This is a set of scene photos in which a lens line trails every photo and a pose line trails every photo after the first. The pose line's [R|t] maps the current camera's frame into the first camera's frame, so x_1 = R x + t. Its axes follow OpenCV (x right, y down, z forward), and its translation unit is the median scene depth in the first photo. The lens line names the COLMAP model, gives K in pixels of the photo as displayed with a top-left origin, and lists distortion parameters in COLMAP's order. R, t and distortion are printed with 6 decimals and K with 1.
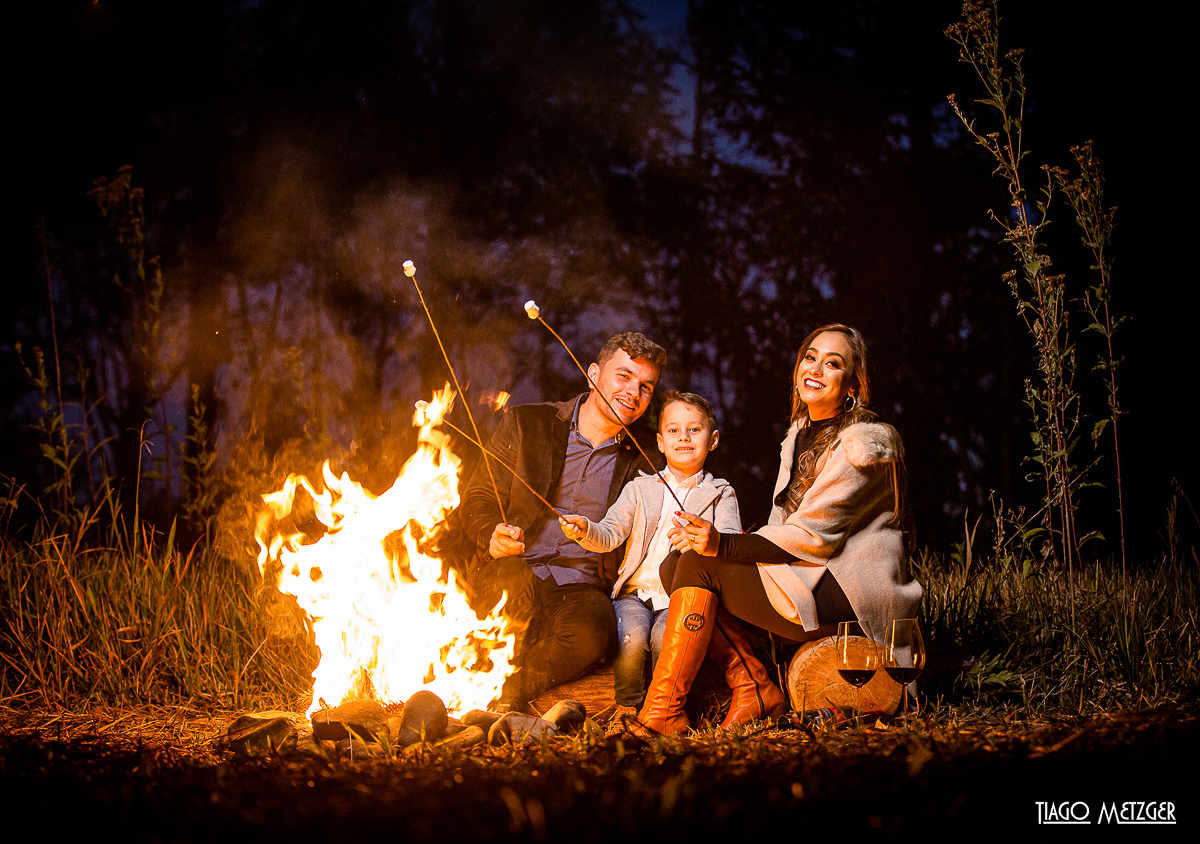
lens RADIAL K [[2759.4, 0, 599.8], [0, 2759.4, 456.5], [0, 0, 1]] dist [-0.075647, -0.347738]
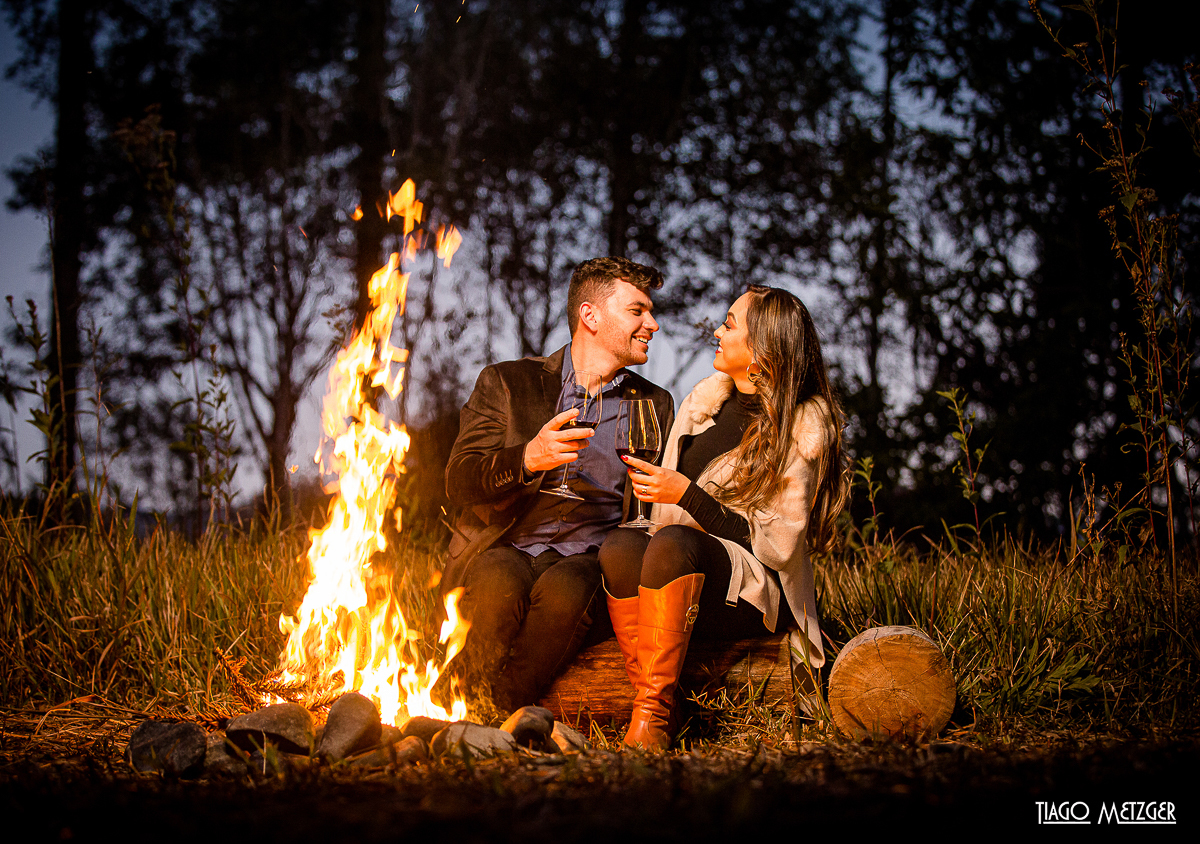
lens RADIAL K [[2861.5, 0, 586.1], [0, 2861.5, 425.0], [0, 0, 1]] dist [-0.092313, -0.406883]
pose [[0.996630, 0.004047, -0.081929, 0.061544], [-0.004617, 0.999966, -0.006770, 0.007079], [0.081899, 0.007125, 0.996615, 0.108563]]
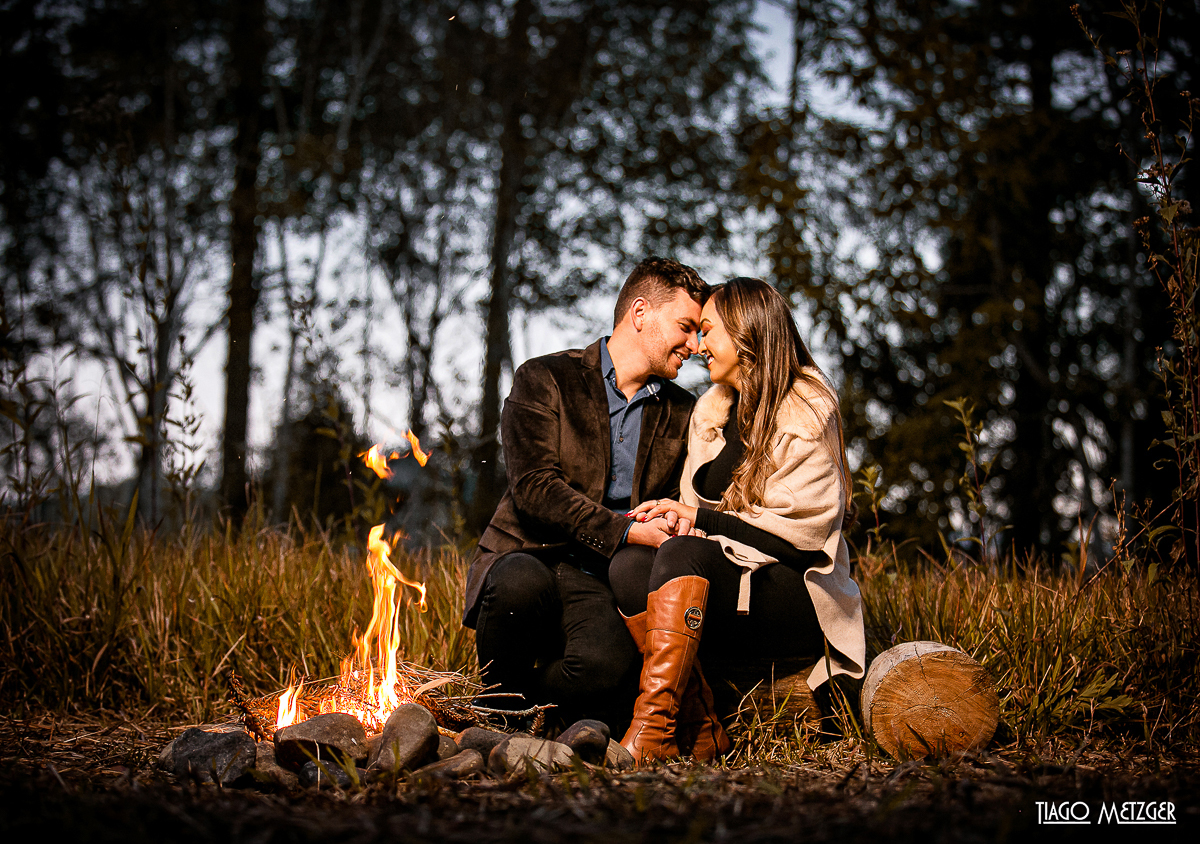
lens RADIAL K [[2990.2, 0, 597.4], [0, 2990.2, 436.5], [0, 0, 1]] dist [-0.040581, -0.701918]
pose [[0.999294, 0.024063, -0.028846, 0.012082], [-0.024124, 0.999707, -0.001787, 0.004830], [0.028795, 0.002482, 0.999582, 0.091512]]
